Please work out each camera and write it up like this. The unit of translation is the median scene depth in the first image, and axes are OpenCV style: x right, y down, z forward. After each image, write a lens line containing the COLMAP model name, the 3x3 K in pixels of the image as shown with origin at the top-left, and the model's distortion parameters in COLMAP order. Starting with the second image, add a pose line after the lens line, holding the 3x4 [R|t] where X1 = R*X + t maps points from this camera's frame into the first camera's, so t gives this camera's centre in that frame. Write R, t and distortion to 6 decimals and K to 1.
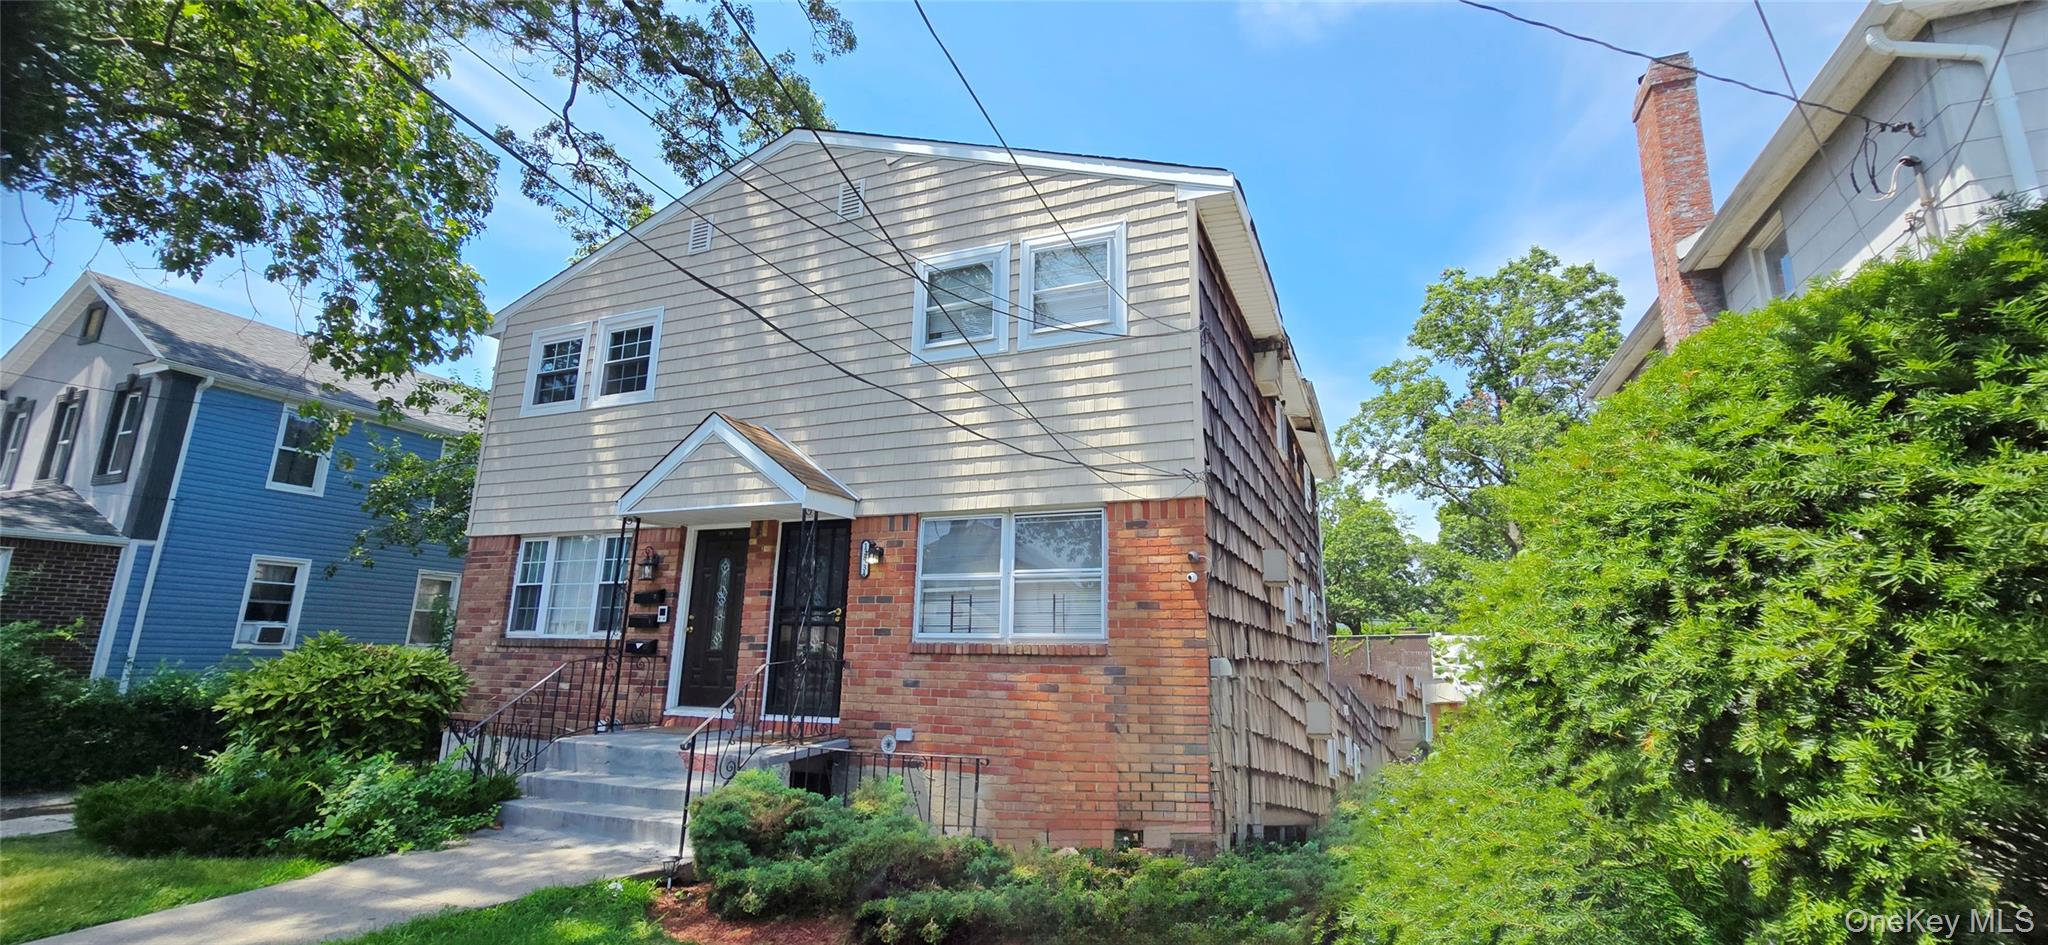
lens RADIAL K [[830.8, 0, 1040.4], [0, 830.8, 469.5], [0, 0, 1]] dist [-0.003541, -0.000210]
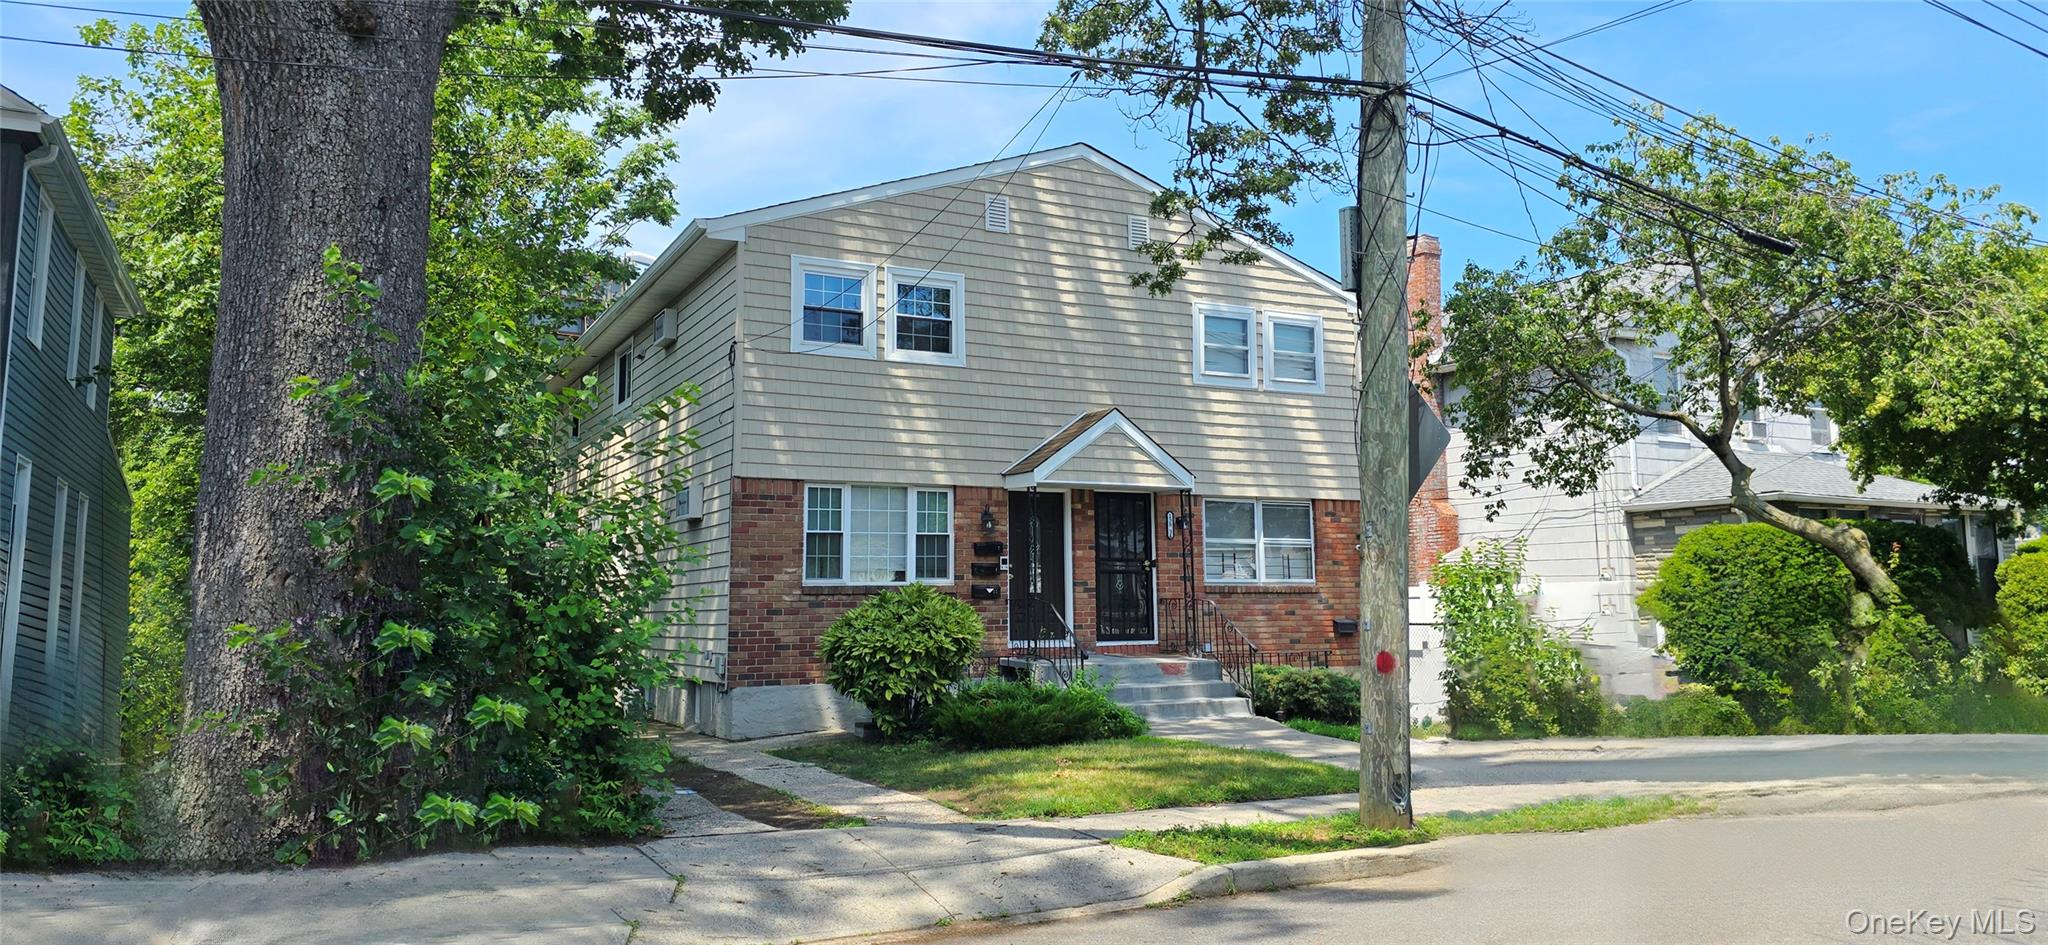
lens RADIAL K [[1346.0, 0, 1013.3], [0, 1346.0, 443.7], [0, 0, 1]] dist [0.114502, -0.115968]
pose [[0.646122, 0.069937, 0.760023, -2.059704], [-0.146968, 0.988558, 0.033976, -0.062425], [-0.748951, -0.133651, 0.649007, -0.226874]]
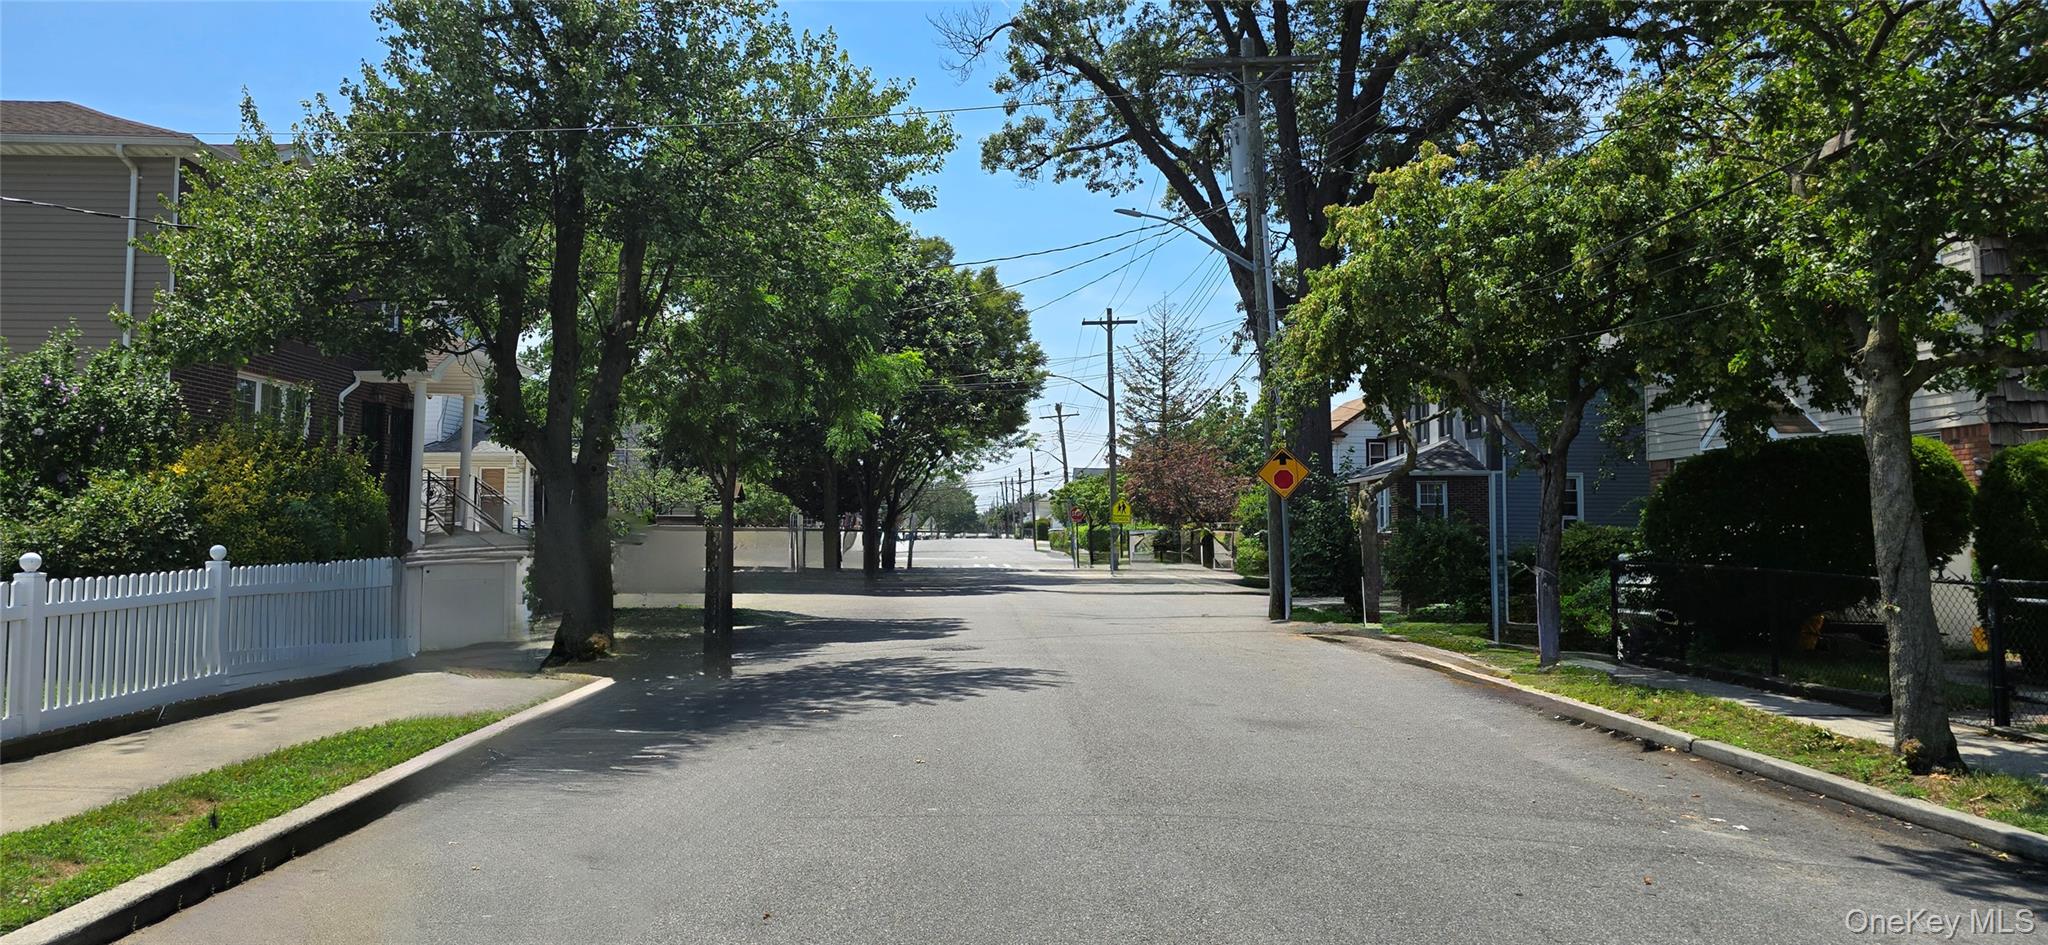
lens RADIAL K [[1346.0, 0, 1013.3], [0, 1346.0, 443.7], [0, 0, 1]] dist [0.114502, -0.115968]
pose [[0.405432, -0.079405, -0.910670, 1.607030], [0.205370, 0.978665, 0.006097, -0.286386], [0.890757, -0.189496, 0.413090, -1.551661]]
